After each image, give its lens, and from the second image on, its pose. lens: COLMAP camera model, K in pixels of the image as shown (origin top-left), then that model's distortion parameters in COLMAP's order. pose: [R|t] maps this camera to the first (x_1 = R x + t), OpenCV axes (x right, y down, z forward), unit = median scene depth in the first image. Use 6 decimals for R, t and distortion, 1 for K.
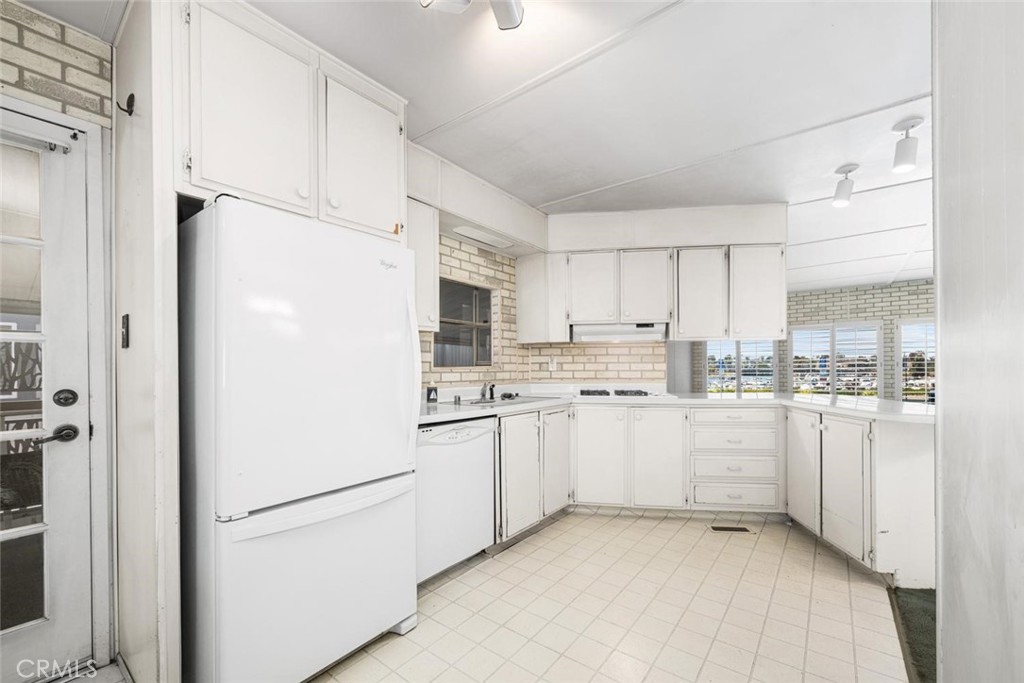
lens RADIAL K [[414.3, 0, 513.4], [0, 414.3, 364.8], [0, 0, 1]] dist [0.000005, -0.000084]
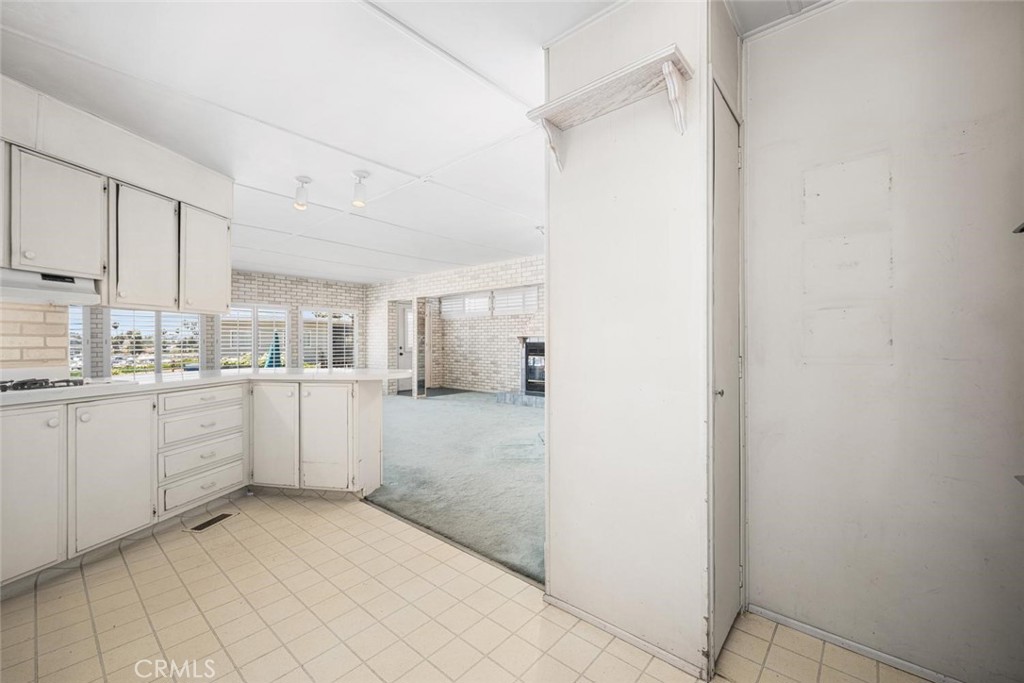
lens RADIAL K [[418.6, 0, 512.0], [0, 418.6, 341.5], [0, 0, 1]] dist [-0.000889, -0.000222]
pose [[0.057393, 0.007946, 0.998320, -0.314291], [-0.005592, 0.999955, -0.007637, 0.005971], [-0.998336, -0.005144, 0.057435, 0.263562]]
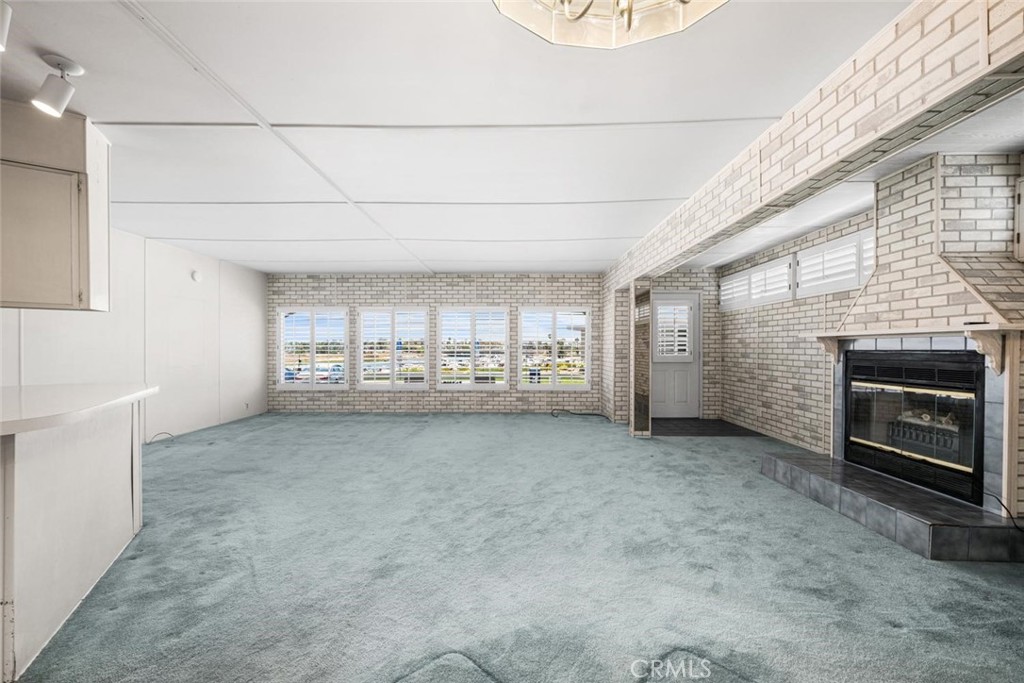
lens RADIAL K [[409.1, 0, 509.8], [0, 409.1, 351.7], [0, 0, 1]] dist [0.000452, -0.000003]
pose [[0.803481, 0.004670, 0.595313, 0.795852], [-0.013017, 0.999868, 0.009725, -0.002383], [-0.595189, -0.015563, 0.803435, 0.000675]]
